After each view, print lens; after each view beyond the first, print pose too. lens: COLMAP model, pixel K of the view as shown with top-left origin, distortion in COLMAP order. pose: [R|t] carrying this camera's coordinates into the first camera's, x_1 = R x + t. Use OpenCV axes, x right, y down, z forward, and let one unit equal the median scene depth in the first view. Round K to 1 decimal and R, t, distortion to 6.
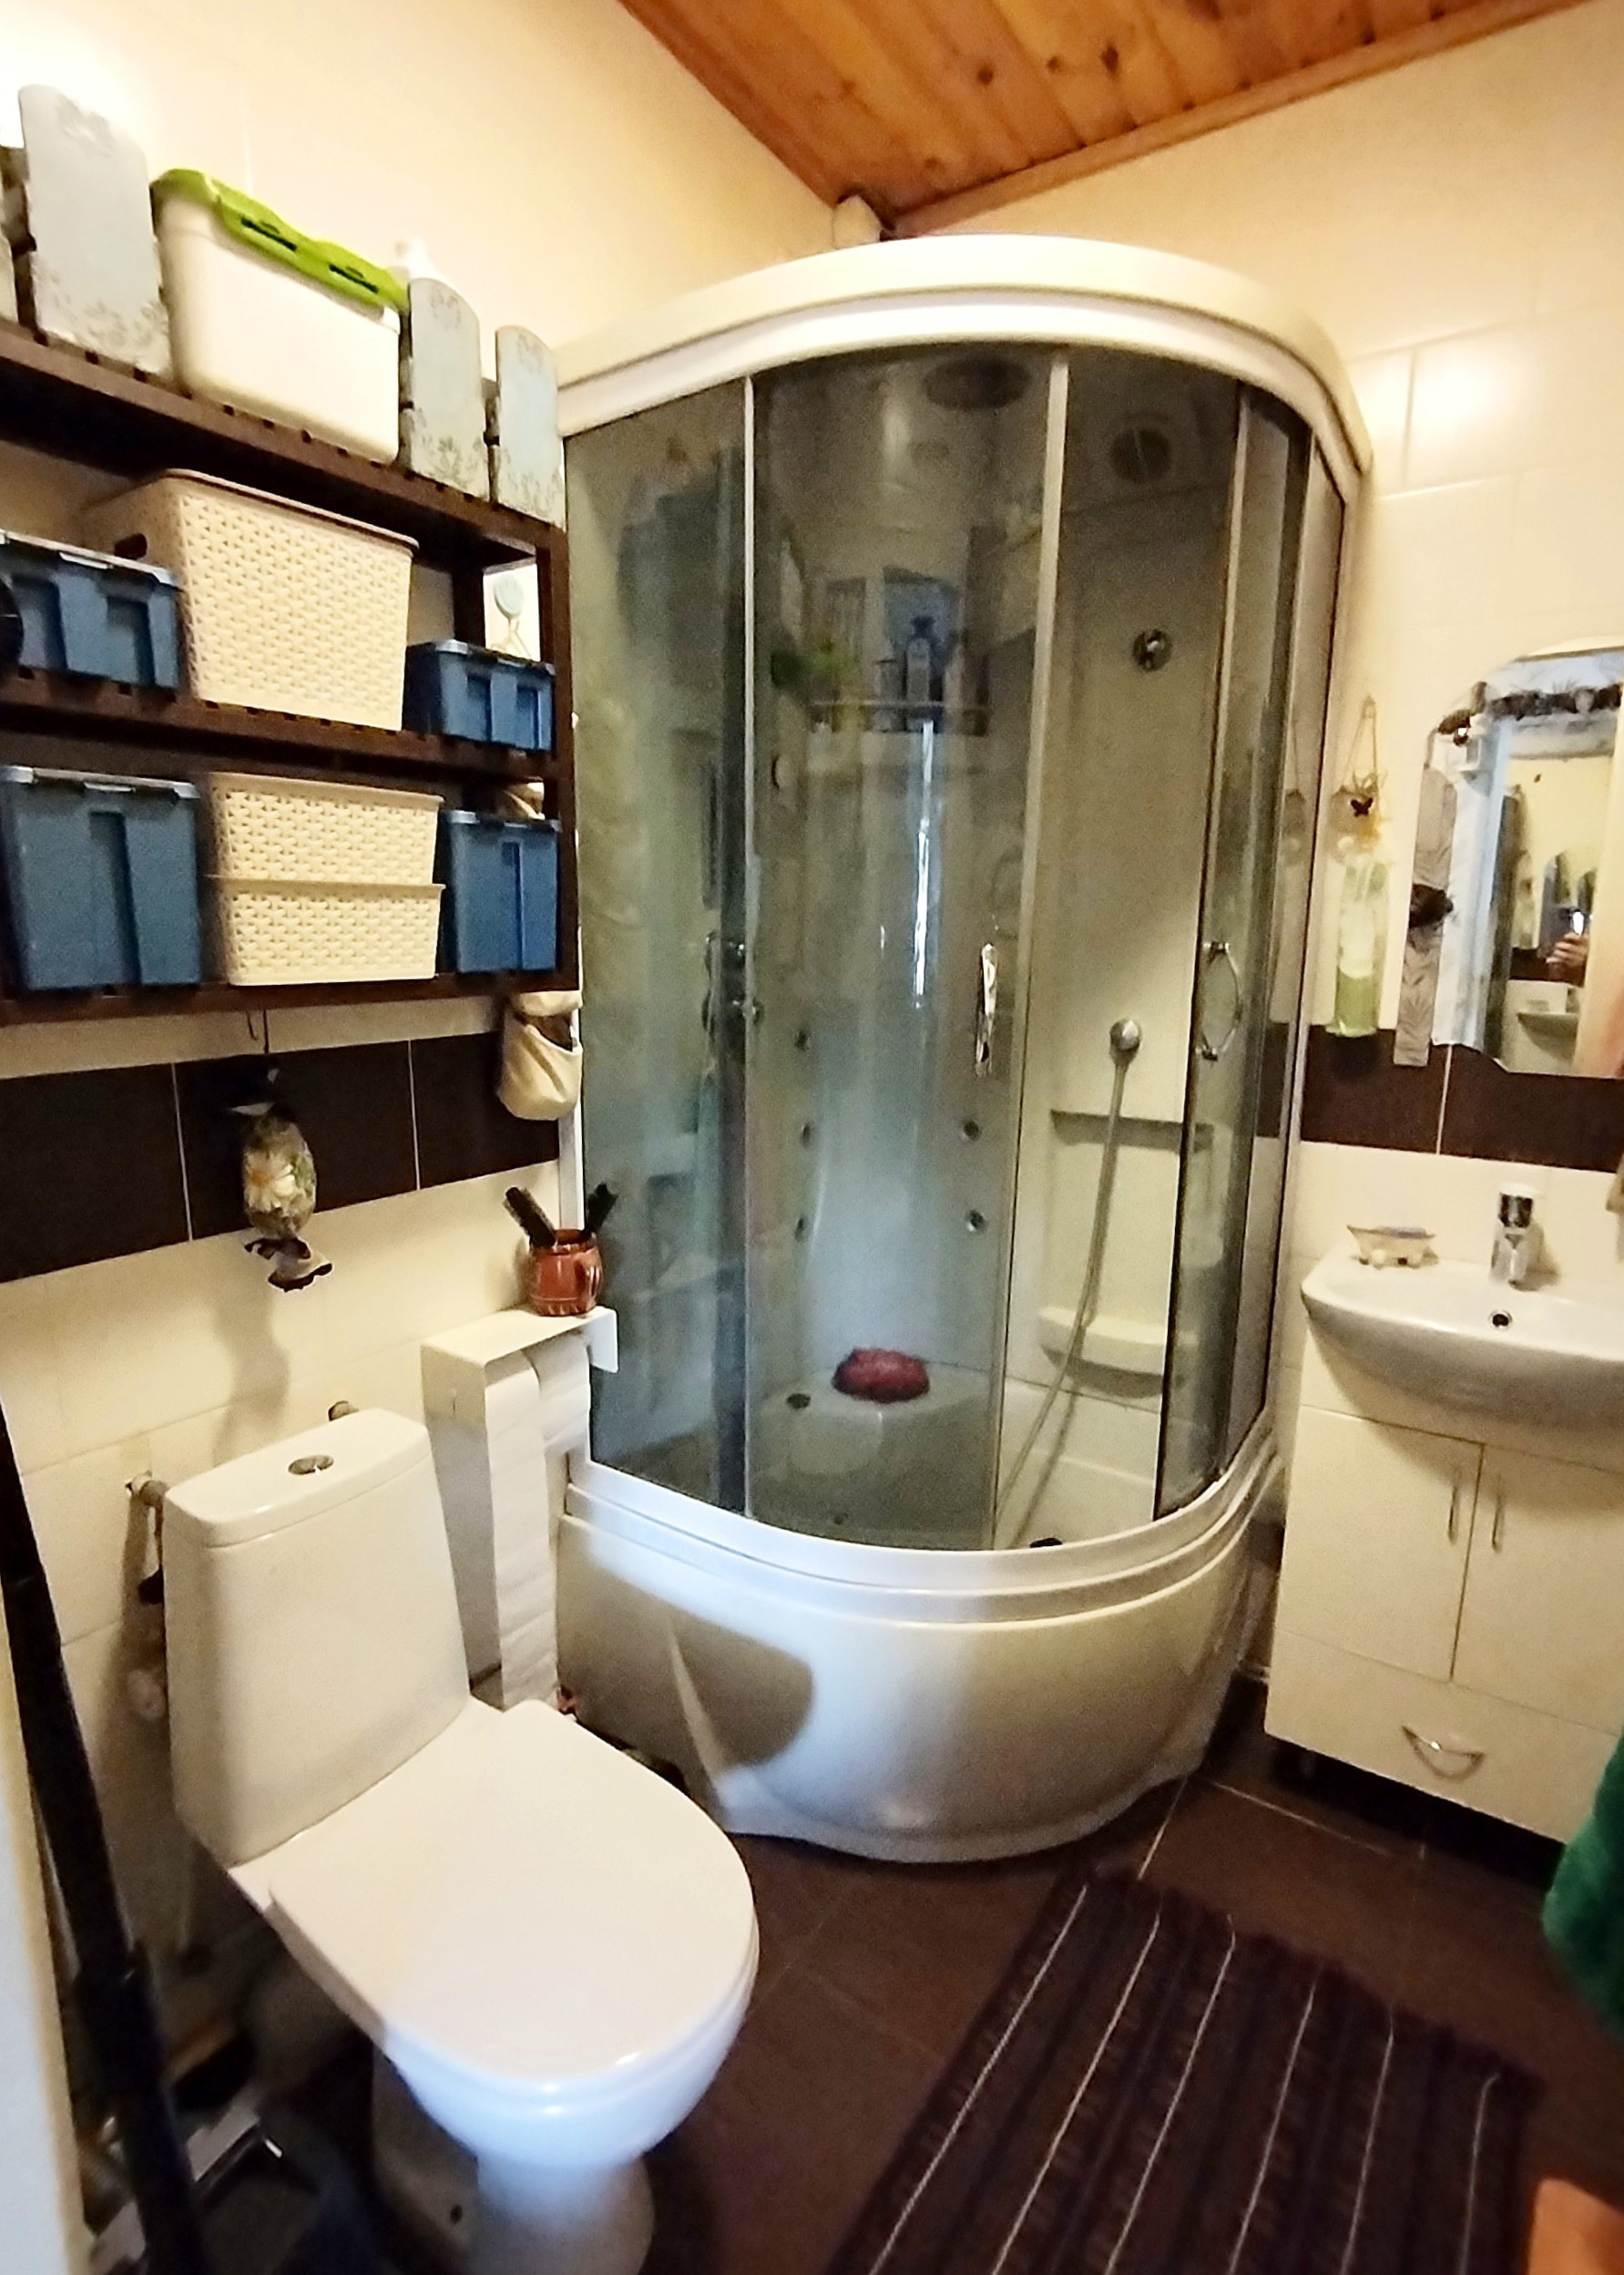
lens RADIAL K [[1130.4, 0, 783.1], [0, 1130.4, 1144.8], [0, 0, 1]] dist [-0.008805, -0.000096]
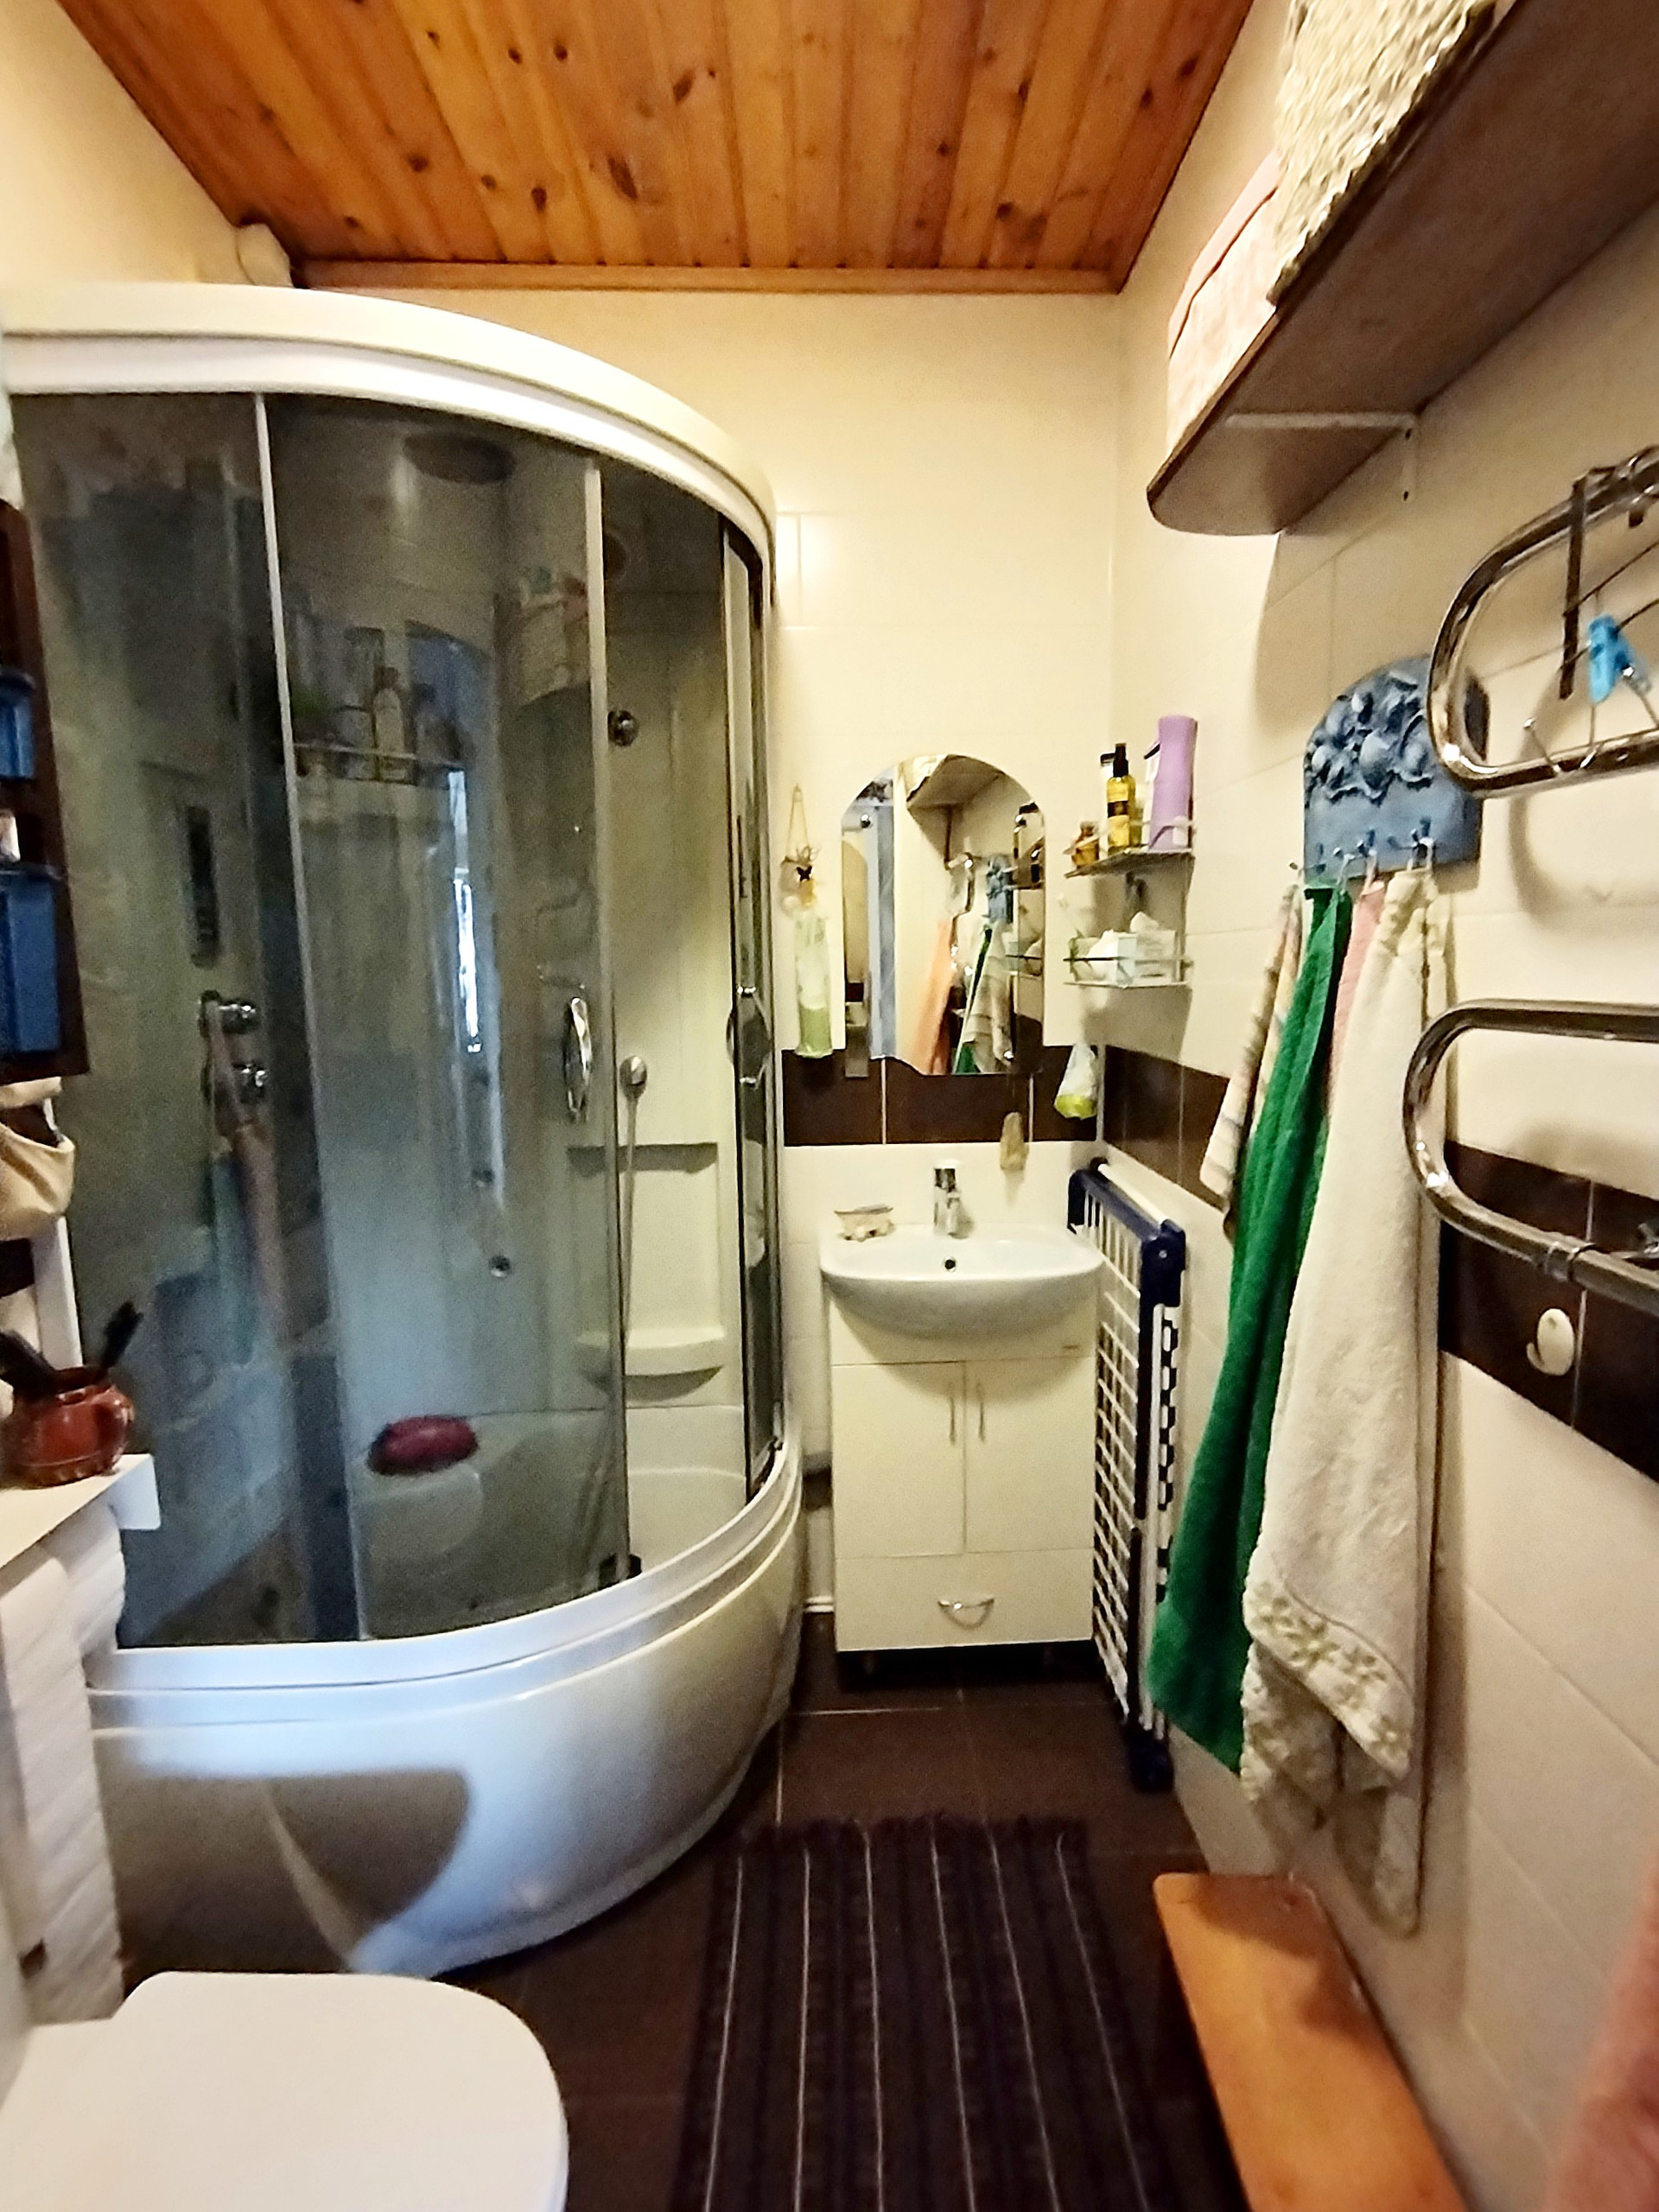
lens RADIAL K [[1059.4, 0, 844.7], [0, 1059.4, 1111.2], [0, 0, 1]] dist [-0.009138, 0.000991]
pose [[0.802004, -0.102437, 0.588470, -0.171689], [0.133269, 0.991038, -0.009114, -0.026383], [-0.582263, 0.085734, 0.808468, 0.063896]]
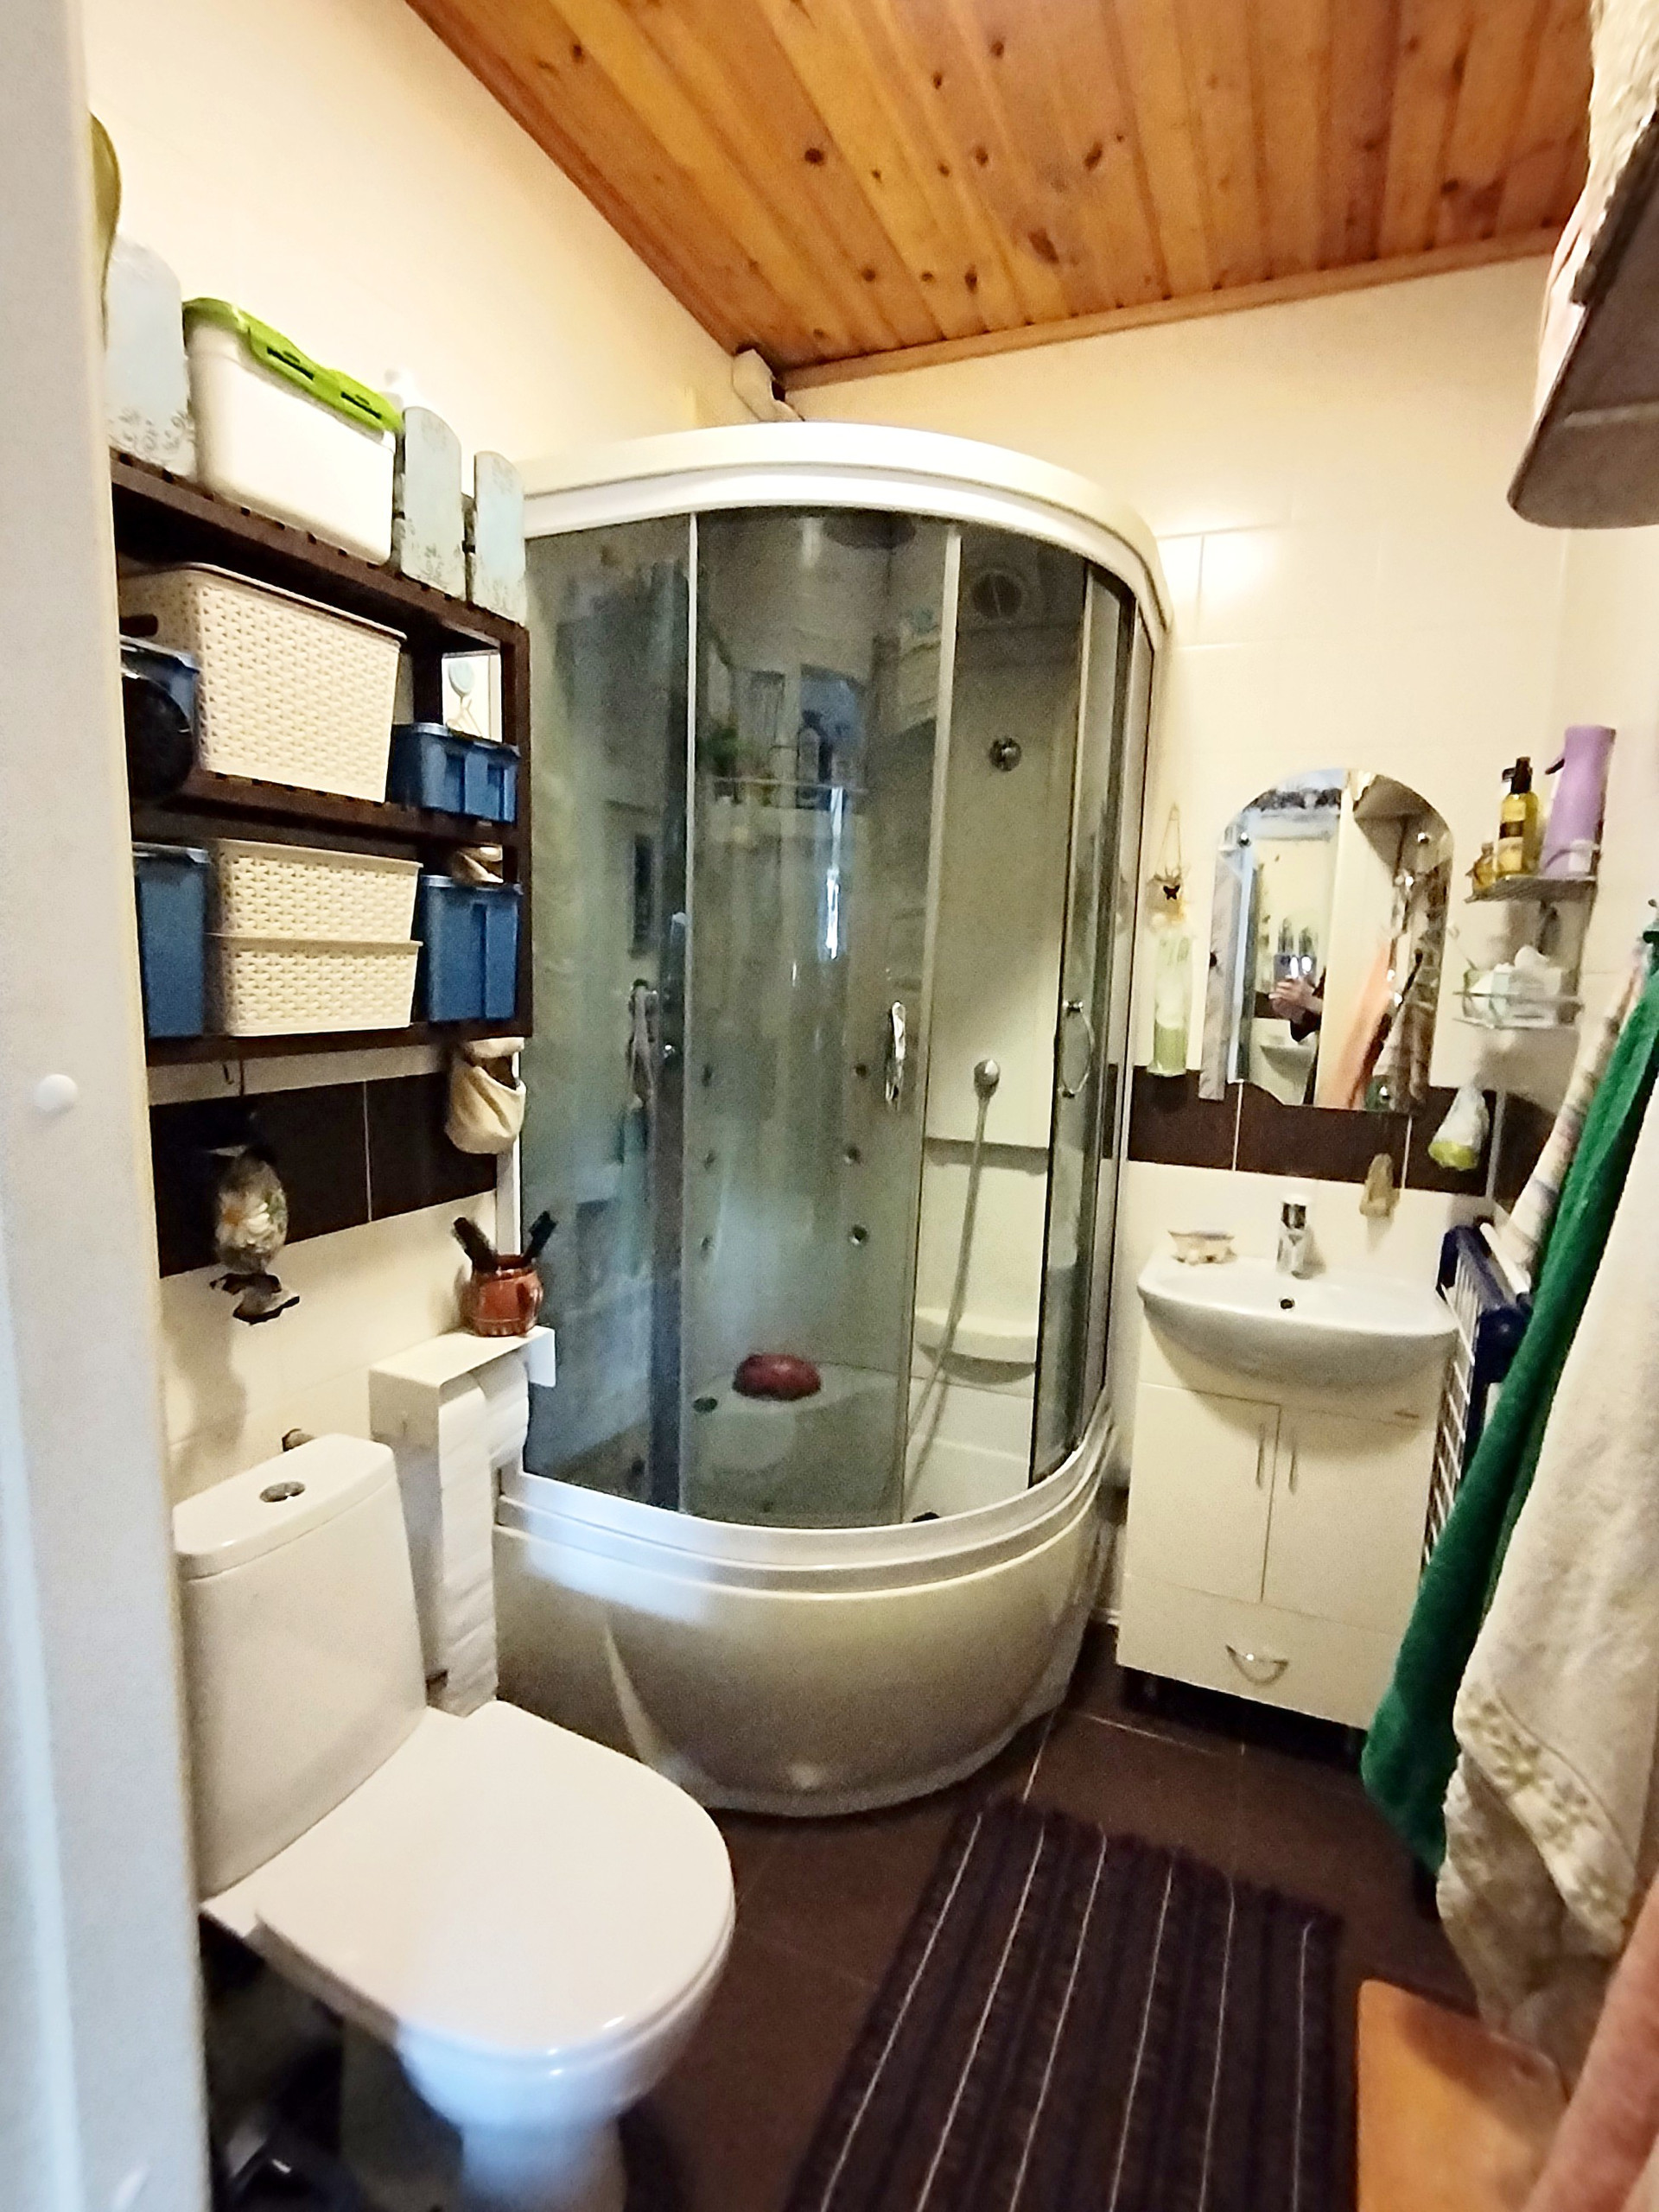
lens RADIAL K [[1059.4, 0, 844.7], [0, 1059.4, 1111.2], [0, 0, 1]] dist [-0.009138, 0.000991]
pose [[0.978467, -0.004146, 0.206361, -0.085145], [0.013614, 0.998918, -0.044478, -0.012481], [-0.205953, 0.046330, 0.977465, -0.056211]]
